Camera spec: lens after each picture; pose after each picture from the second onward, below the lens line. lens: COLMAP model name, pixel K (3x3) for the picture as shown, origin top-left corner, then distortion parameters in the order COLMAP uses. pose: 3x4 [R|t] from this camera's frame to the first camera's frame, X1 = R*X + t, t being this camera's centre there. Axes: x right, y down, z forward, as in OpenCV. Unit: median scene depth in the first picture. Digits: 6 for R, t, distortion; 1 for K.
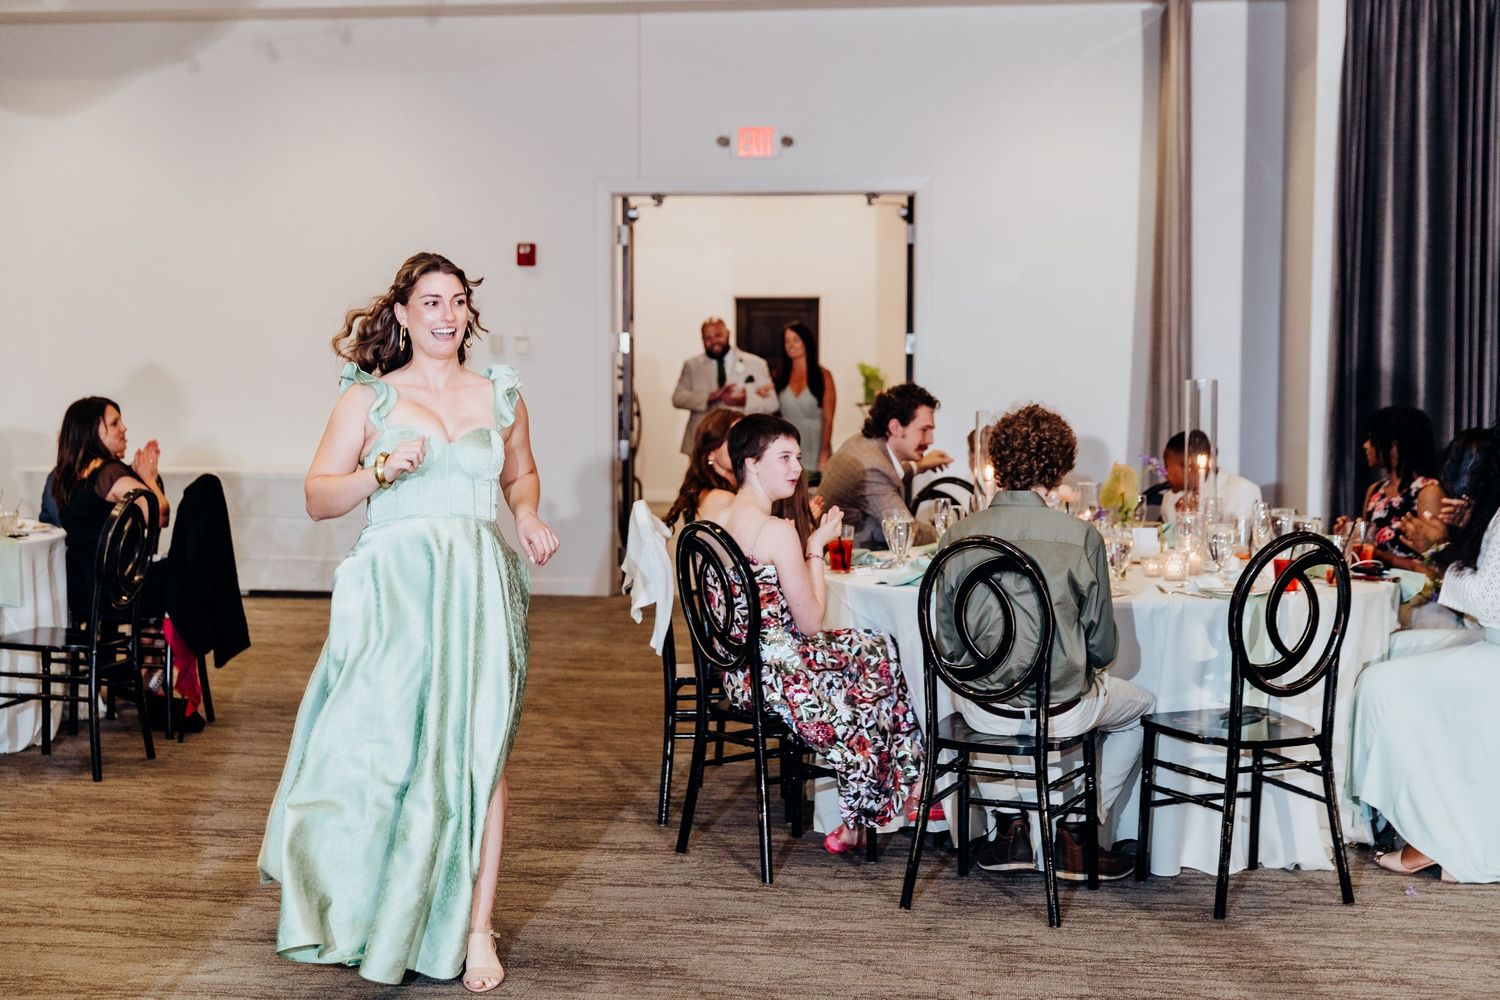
lens RADIAL K [[2068.0, 0, 763.6], [0, 2068.0, 509.6], [0, 0, 1]] dist [0.009575, 0.000000]
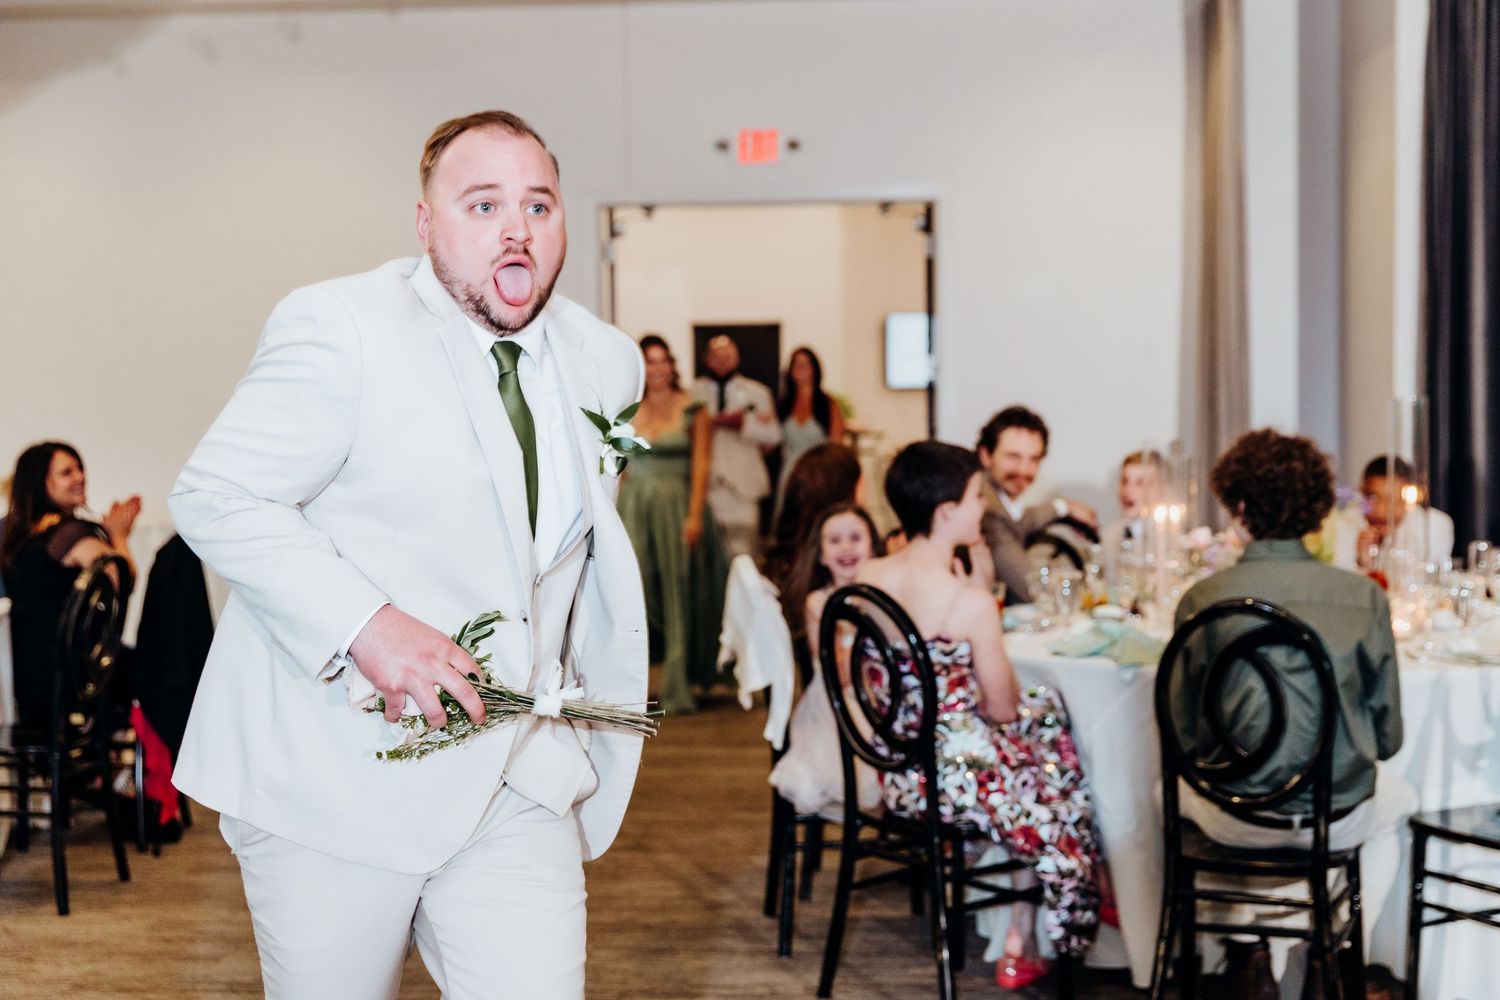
lens RADIAL K [[2068.0, 0, 773.9], [0, 2068.0, 524.3], [0, 0, 1]] dist [0.009575, 0.000000]
pose [[0.998256, -0.019690, 0.055649, -0.093516], [0.020172, 0.999764, -0.008103, -0.010250], [-0.055476, 0.009212, 0.998418, 0.188679]]
